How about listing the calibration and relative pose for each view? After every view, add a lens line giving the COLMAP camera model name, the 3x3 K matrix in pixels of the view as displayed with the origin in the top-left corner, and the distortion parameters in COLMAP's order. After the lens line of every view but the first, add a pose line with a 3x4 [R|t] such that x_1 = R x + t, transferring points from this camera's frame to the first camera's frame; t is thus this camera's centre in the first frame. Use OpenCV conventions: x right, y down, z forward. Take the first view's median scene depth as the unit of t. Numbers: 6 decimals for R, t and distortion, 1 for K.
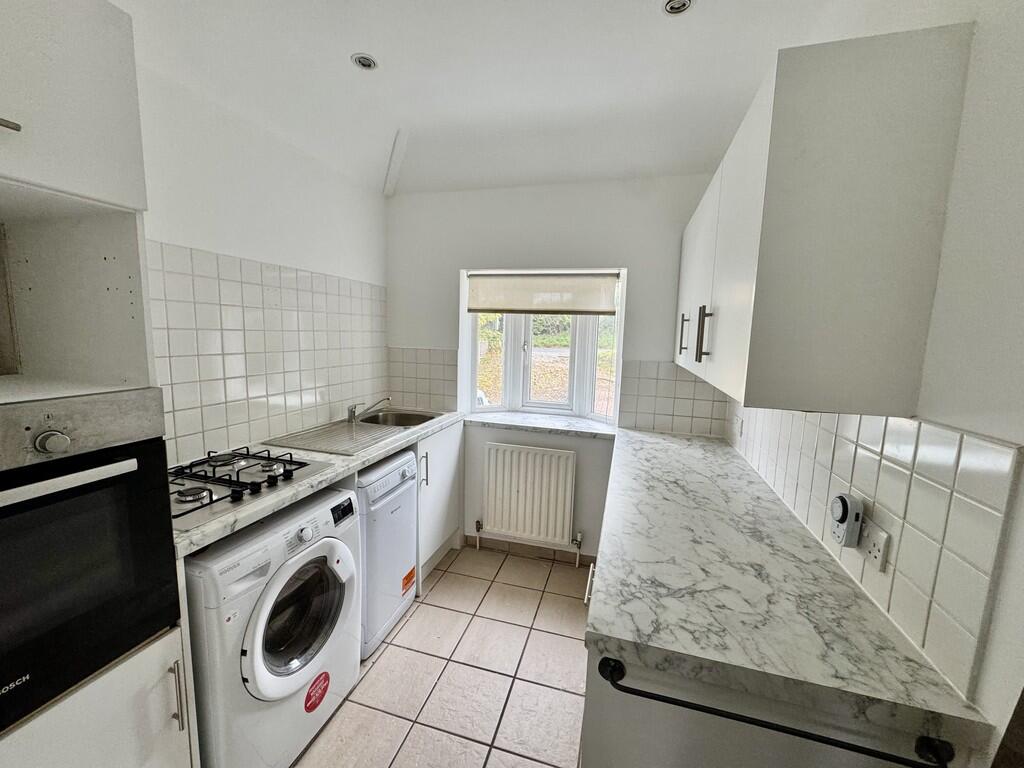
lens RADIAL K [[405.7, 0, 511.7], [0, 405.7, 384.1], [0, 0, 1]] dist [-0.006806, -0.000343]
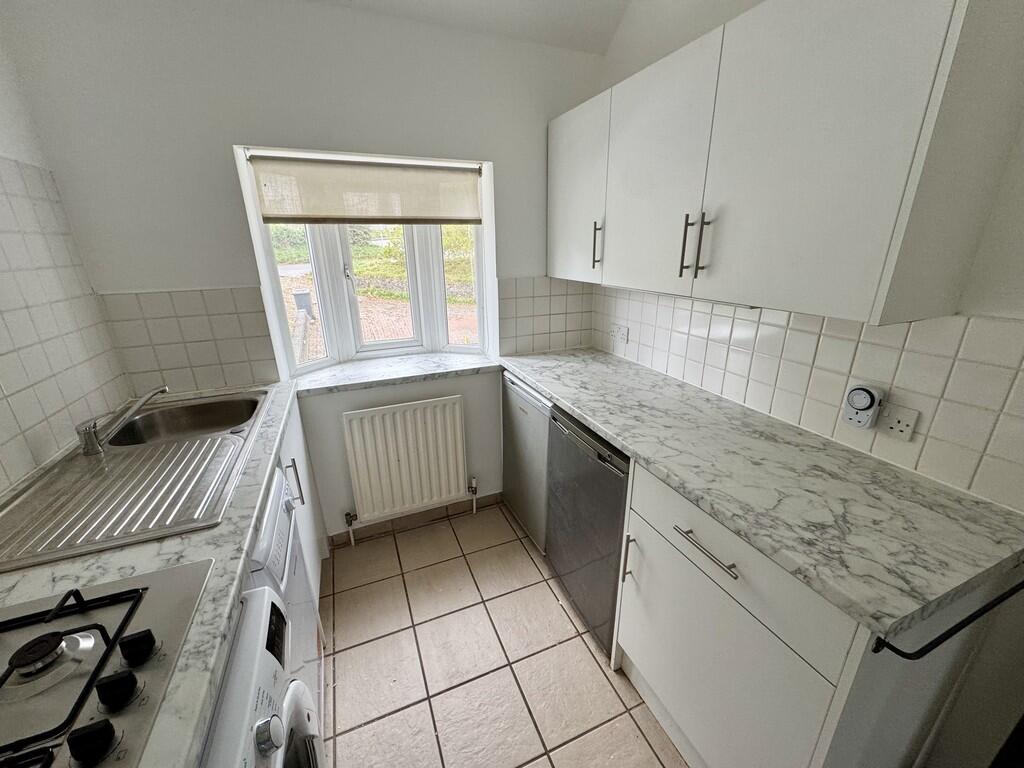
lens RADIAL K [[405.7, 0, 512.7], [0, 405.7, 383.8], [0, 0, 1]] dist [-0.006806, -0.000343]
pose [[0.780626, -0.242257, 0.576137, -0.345317], [0.116076, 0.961981, 0.247224, -0.075099], [-0.614125, -0.126114, 0.779067, 0.389110]]
